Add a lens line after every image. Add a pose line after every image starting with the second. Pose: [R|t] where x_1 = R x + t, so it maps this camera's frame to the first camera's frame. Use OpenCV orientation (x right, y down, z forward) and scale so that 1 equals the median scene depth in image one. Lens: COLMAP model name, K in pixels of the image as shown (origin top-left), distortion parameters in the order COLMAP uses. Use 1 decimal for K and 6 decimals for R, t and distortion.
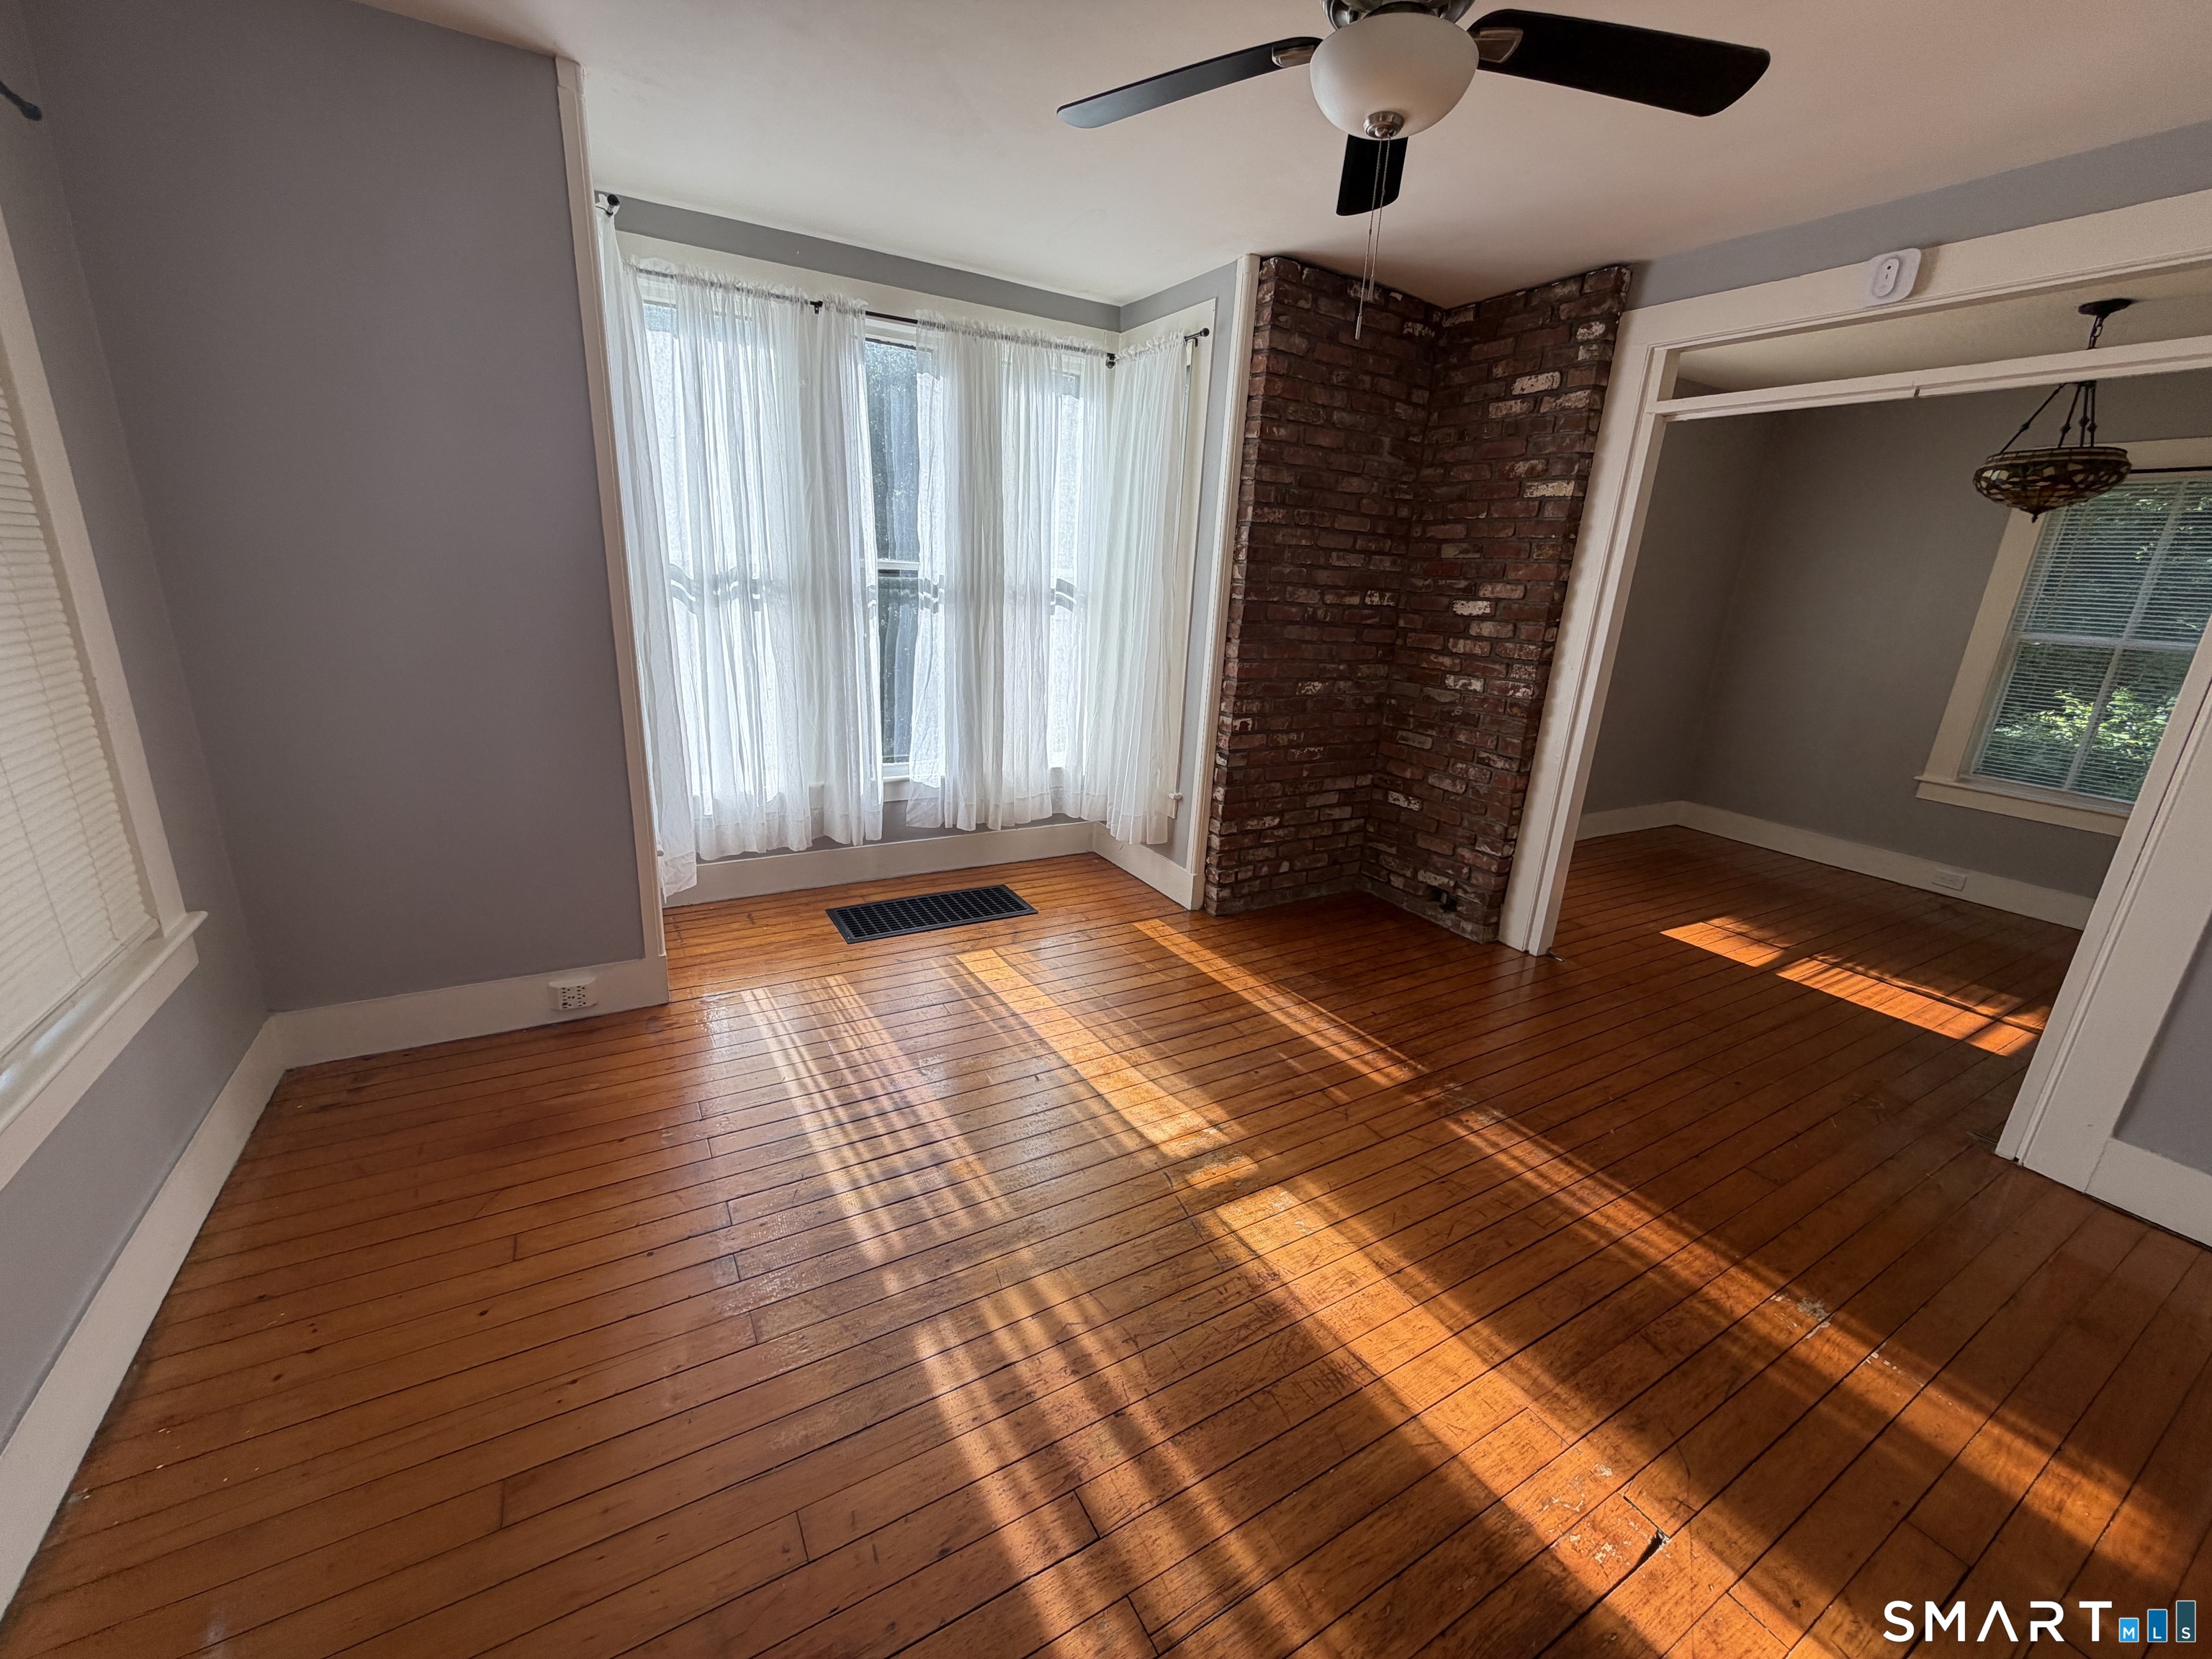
lens RADIAL K [[883.4, 0, 1104.5], [0, 883.4, 832.9], [0, 0, 1]] dist [0.001360, -0.000240]
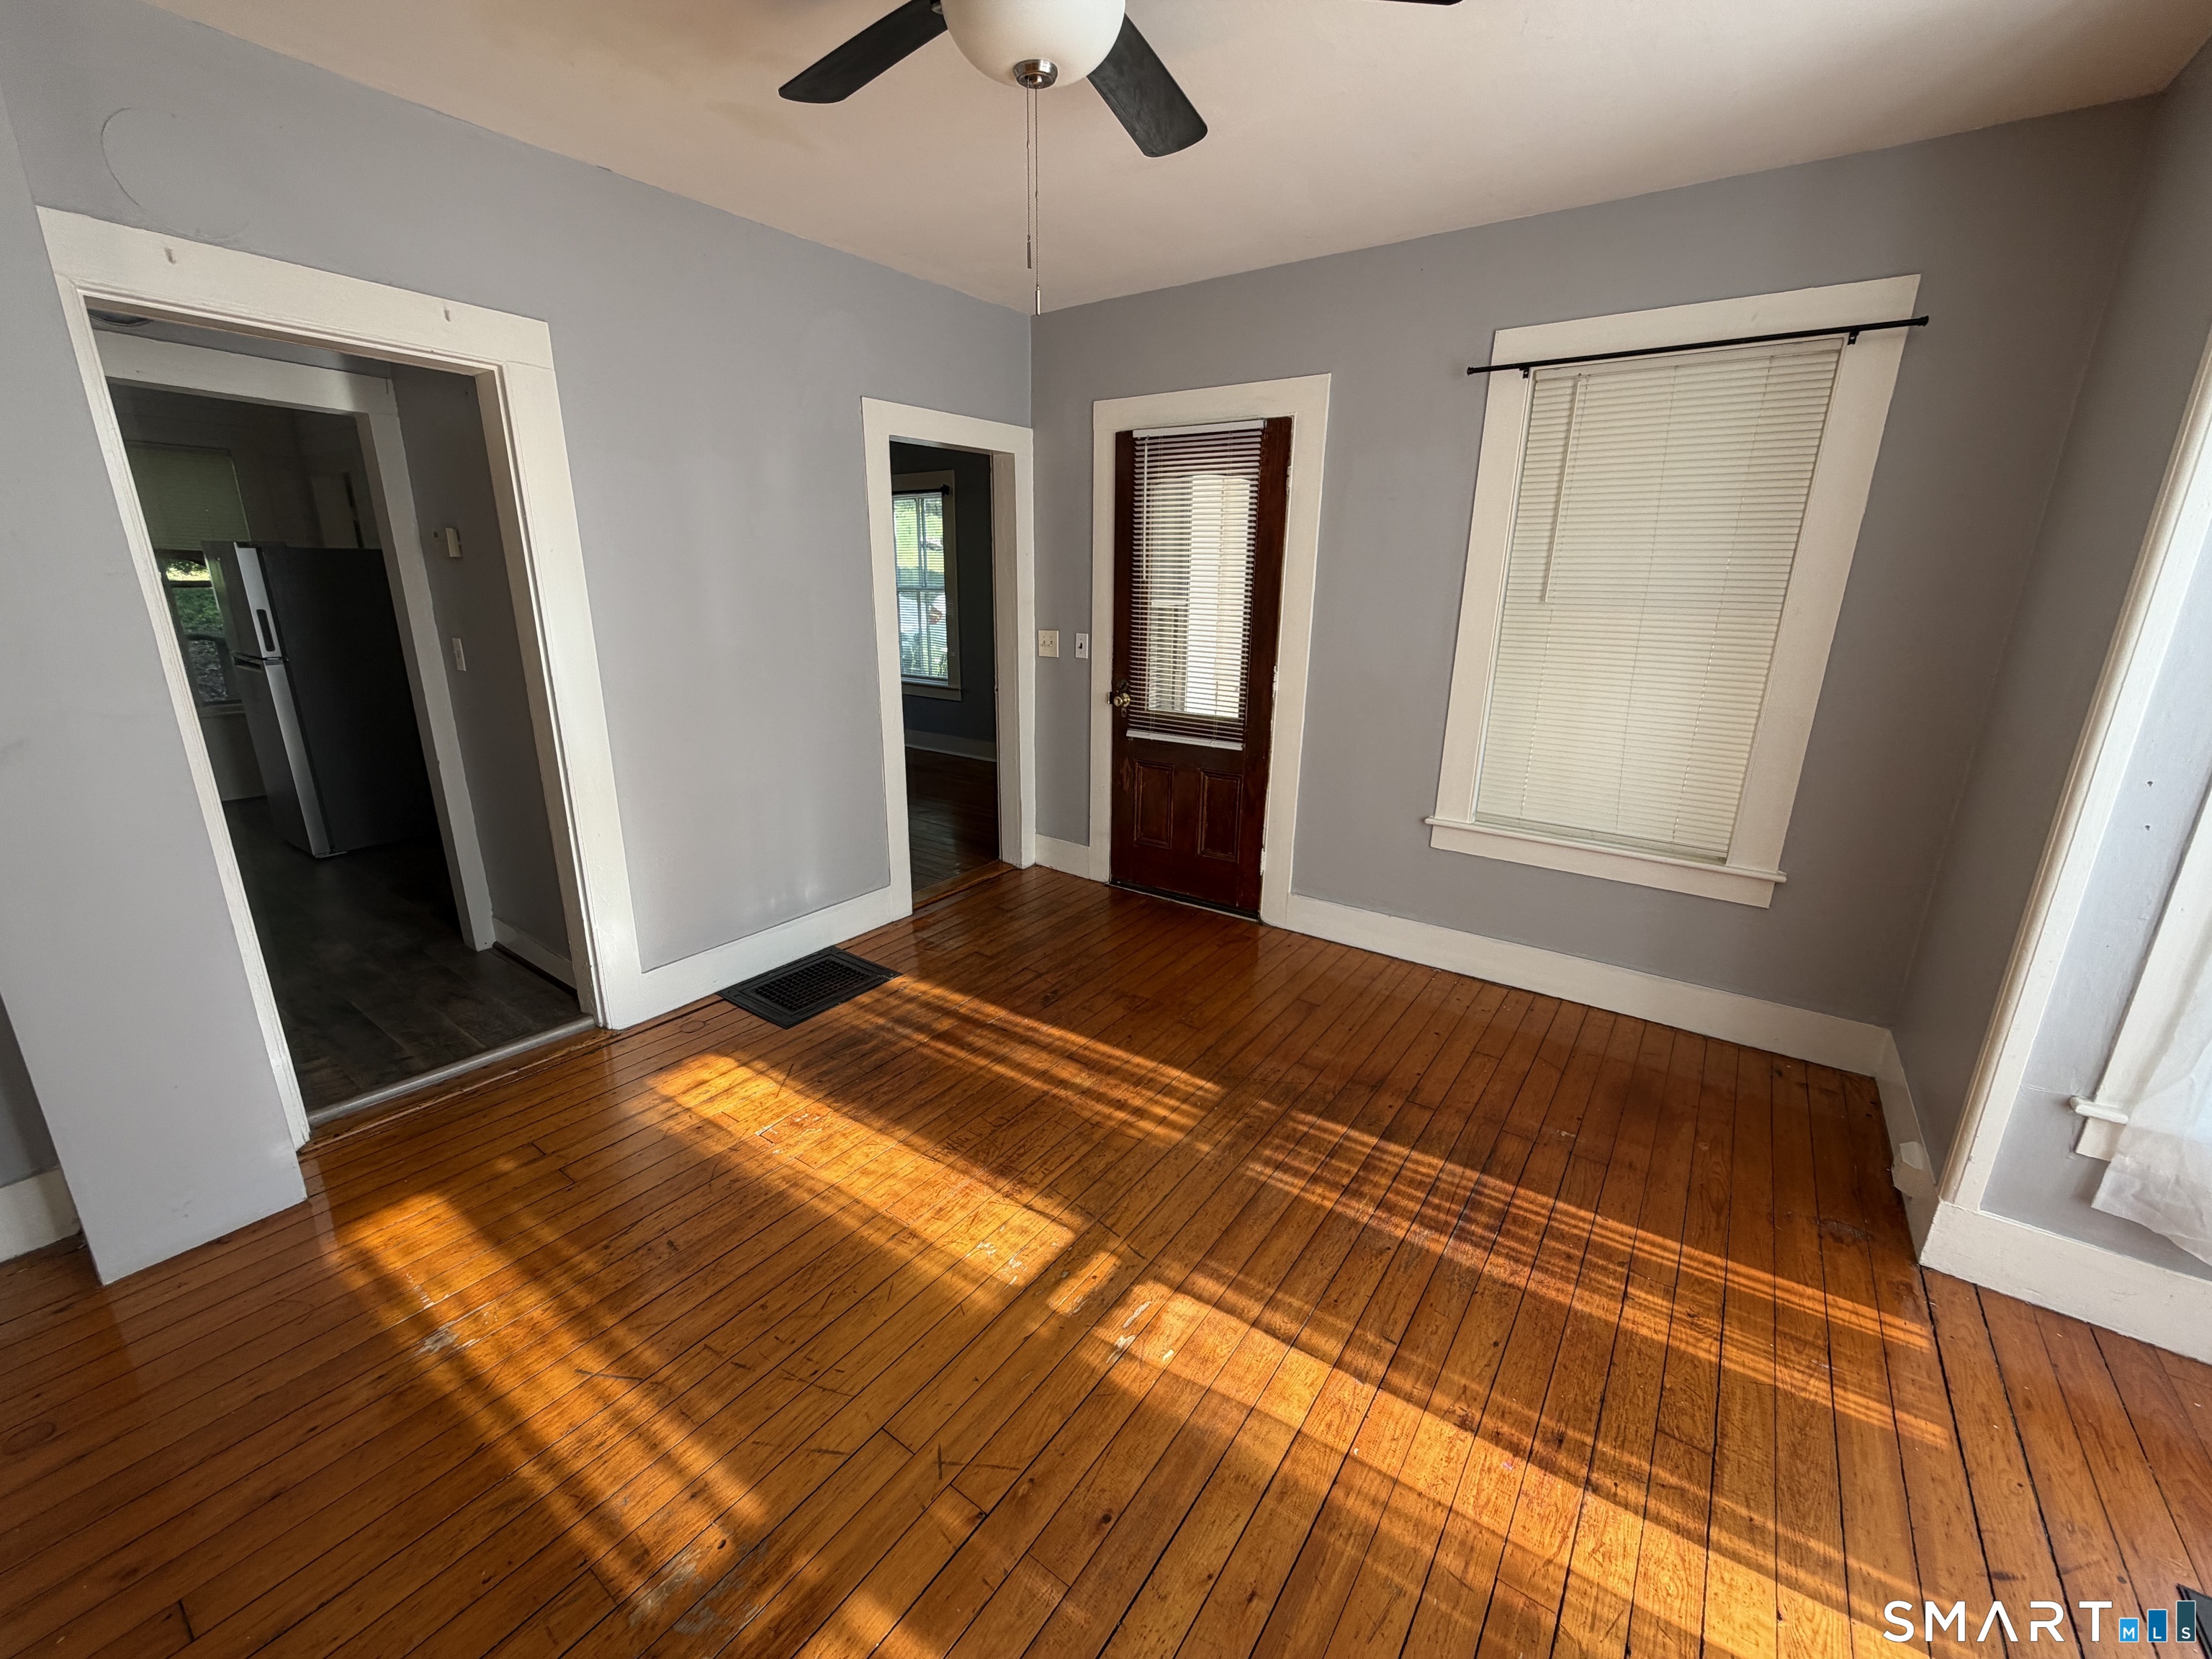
lens RADIAL K [[883.4, 0, 1104.5], [0, 883.4, 832.9], [0, 0, 1]] dist [0.001360, -0.000240]
pose [[-0.911874, 0.049180, -0.407512, 0.441288], [-0.176720, 0.849036, 0.497904, -0.409014], [0.370480, 0.526041, -0.765523, 1.421052]]
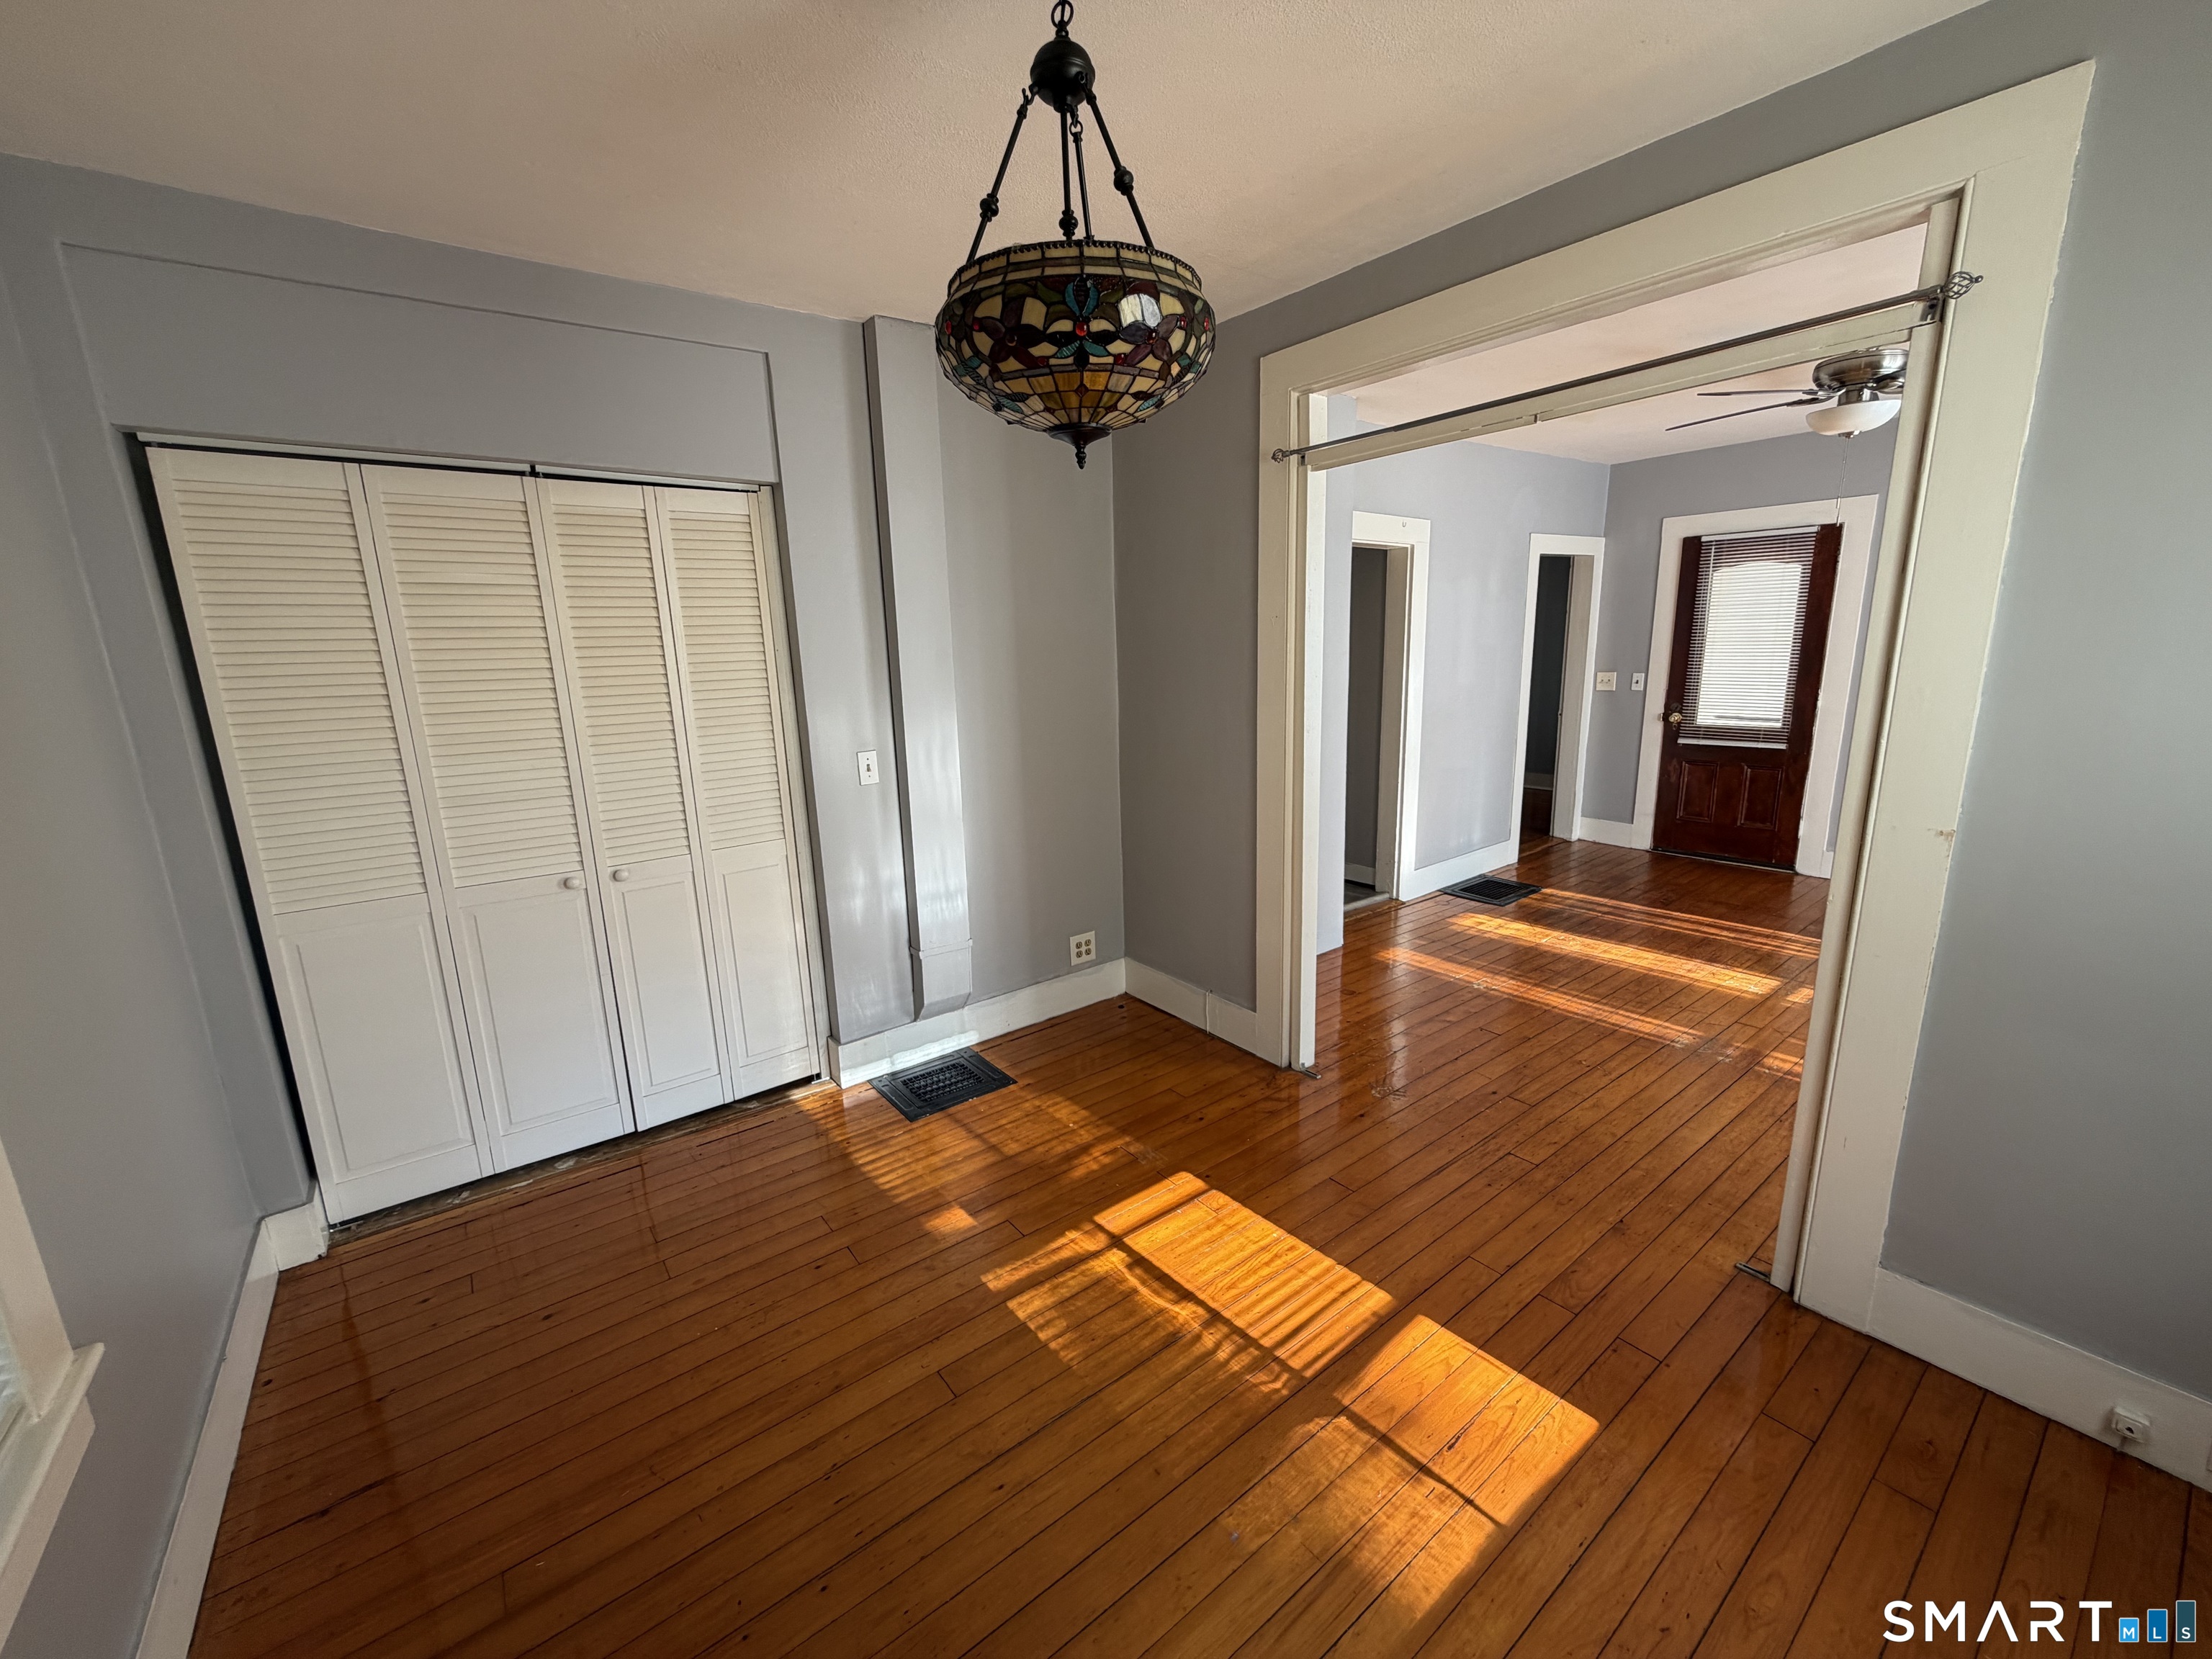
lens RADIAL K [[883.4, 0, 1104.5], [0, 883.4, 832.9], [0, 0, 1]] dist [0.001360, -0.000240]
pose [[-0.992280, 0.004181, -0.123948, 1.619658], [-0.055951, 0.876848, 0.477501, -0.590891], [0.110680, 0.480750, -0.869845, 2.127180]]
